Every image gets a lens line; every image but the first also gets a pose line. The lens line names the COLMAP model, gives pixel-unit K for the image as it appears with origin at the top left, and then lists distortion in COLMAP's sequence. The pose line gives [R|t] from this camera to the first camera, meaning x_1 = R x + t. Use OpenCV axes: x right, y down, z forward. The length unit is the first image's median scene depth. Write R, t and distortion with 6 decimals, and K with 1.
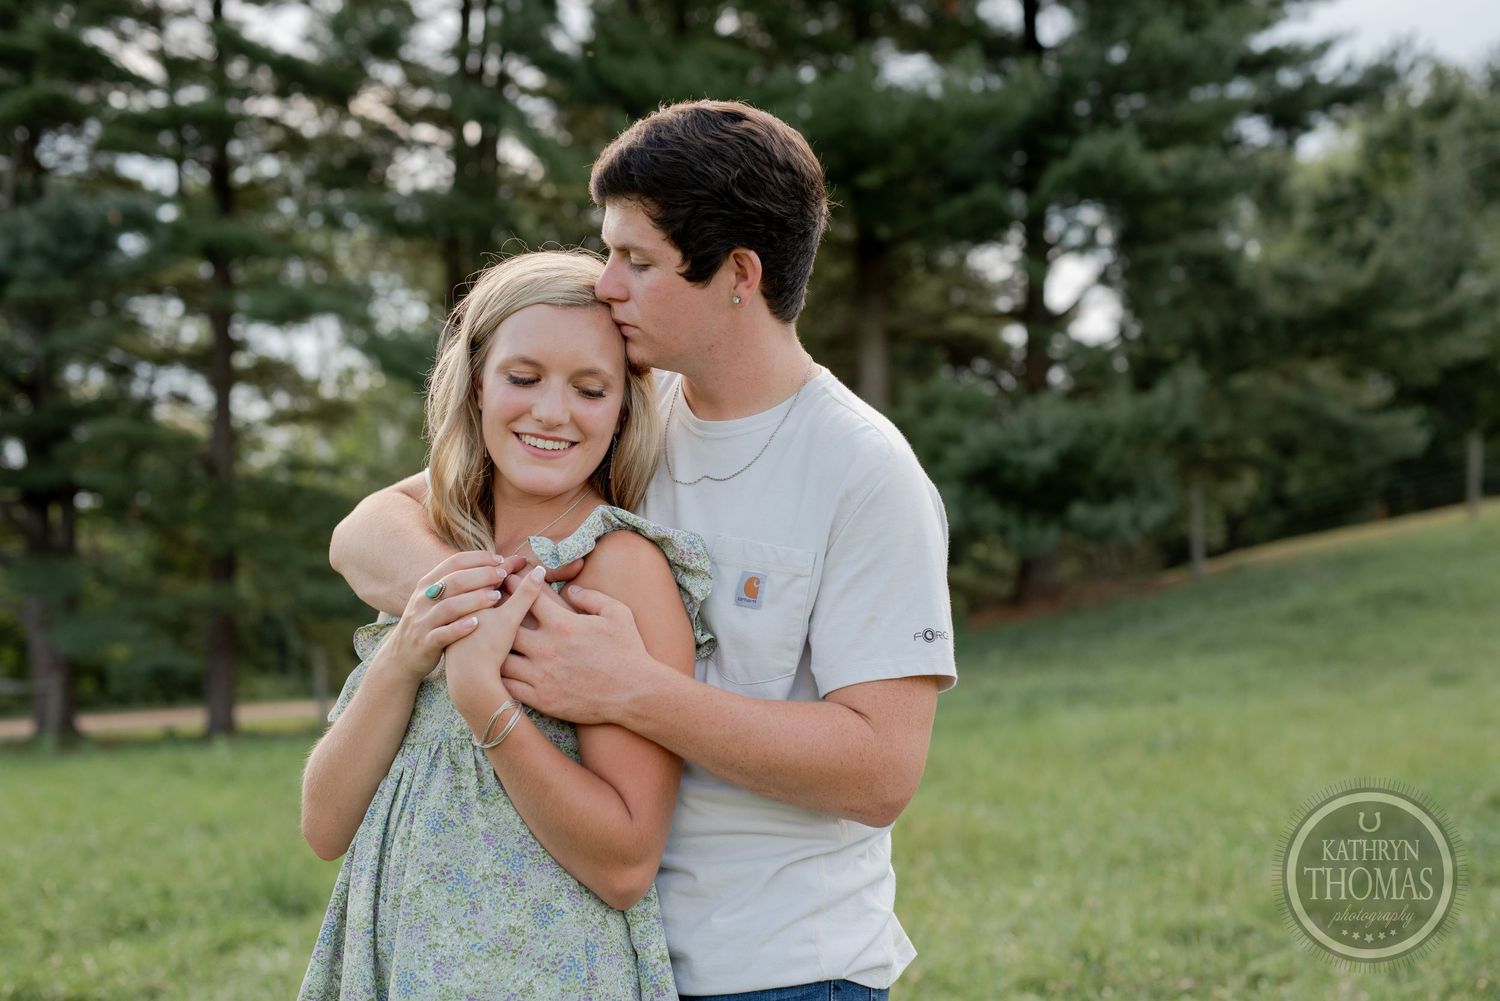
lens RADIAL K [[2111.4, 0, 750.0], [0, 2111.4, 500.5], [0, 0, 1]] dist [0.005322, 0.013532]
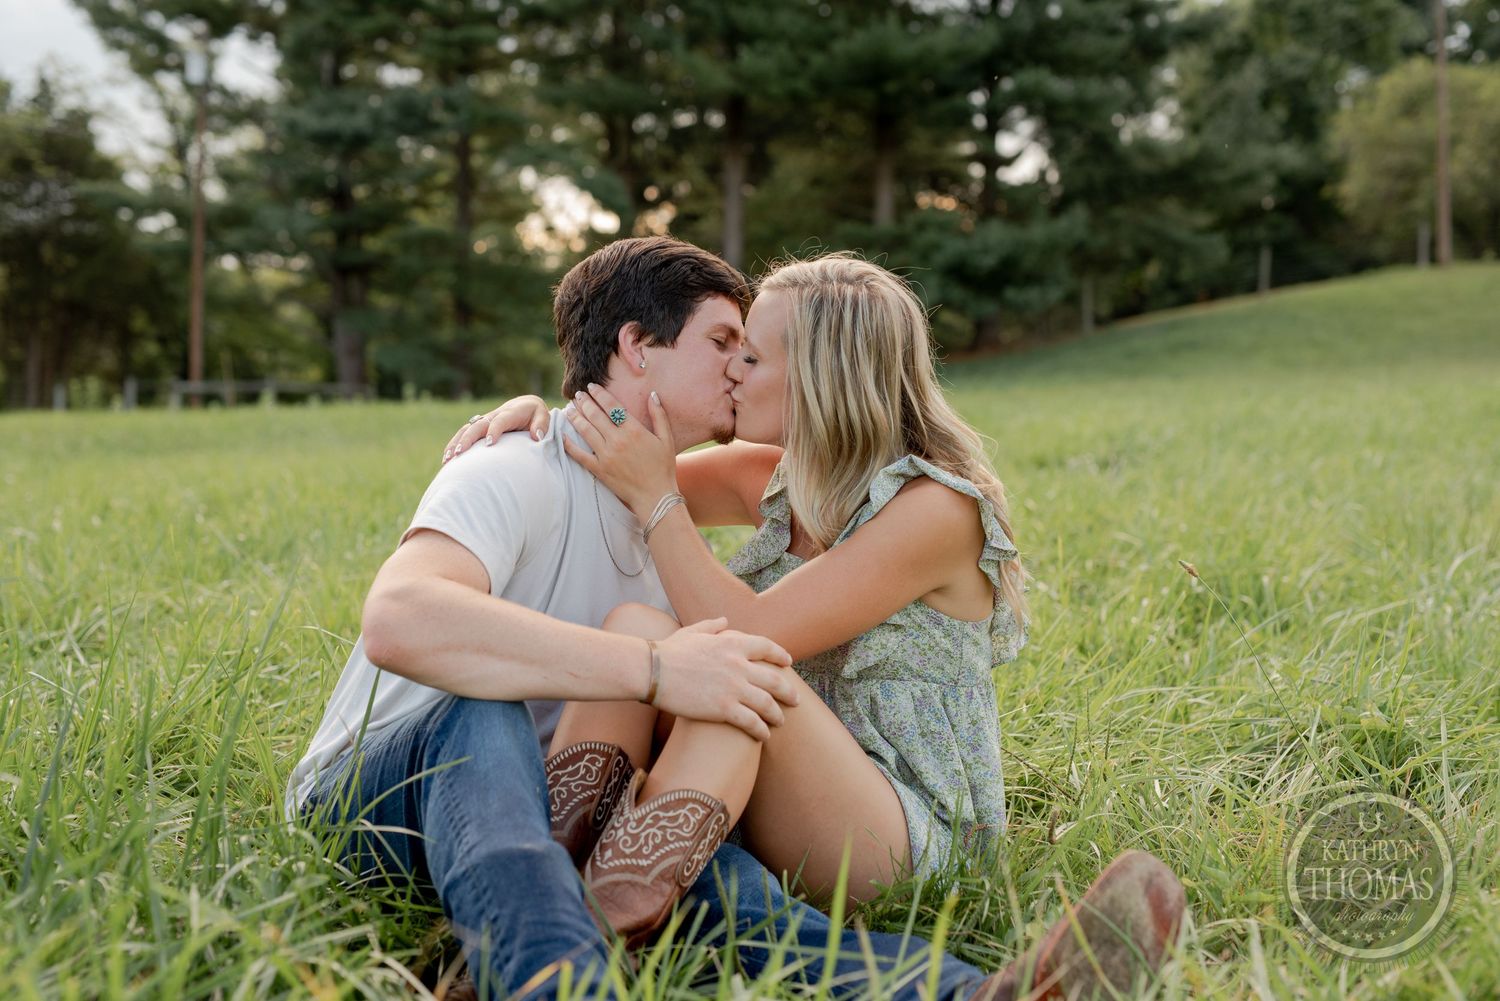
lens RADIAL K [[2111.4, 0, 750.0], [0, 2111.4, 500.5], [0, 0, 1]] dist [0.005322, 0.013532]
pose [[0.999476, 0.020035, 0.025422, -0.081684], [-0.022697, 0.993766, 0.109155, -0.008630], [-0.023077, -0.109675, 0.993700, -0.613305]]
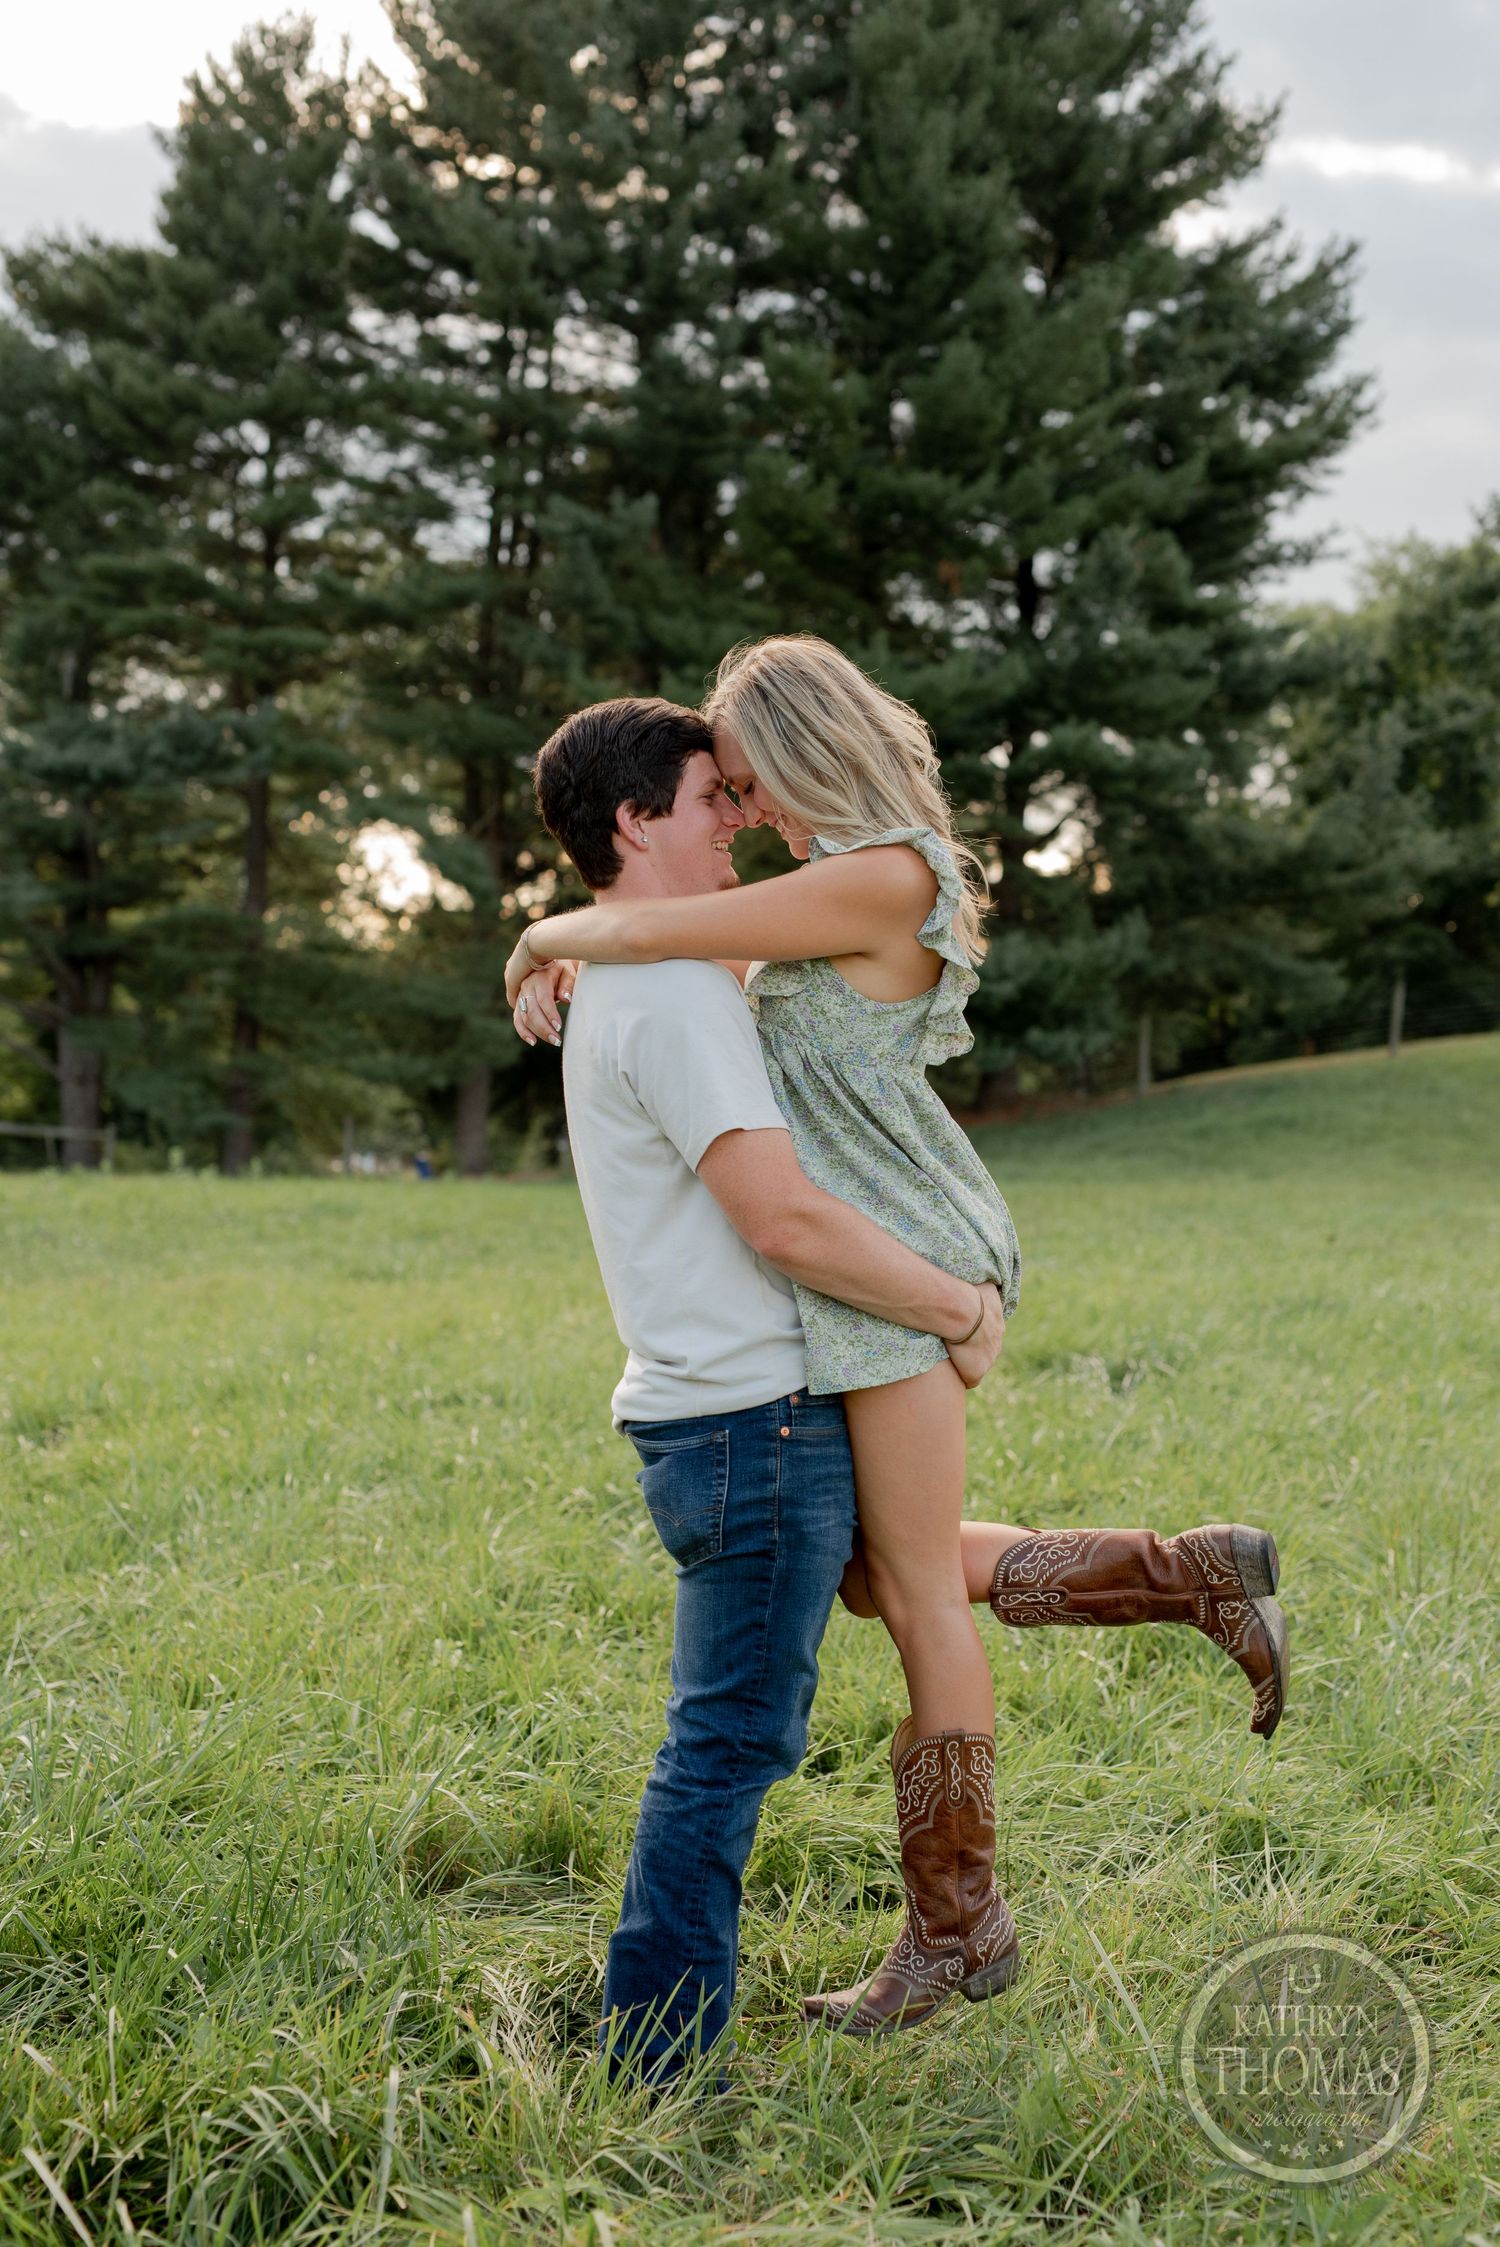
lens RADIAL K [[3162.8, 0, 735.2], [0, 3162.8, 1135.2], [0, 0, 1]] dist [0.005322, 0.013532]
pose [[0.996711, 0.062054, 0.052130, -0.088675], [-0.065014, 0.996247, 0.057142, -0.026256], [-0.048388, -0.060343, 0.997004, -0.675065]]
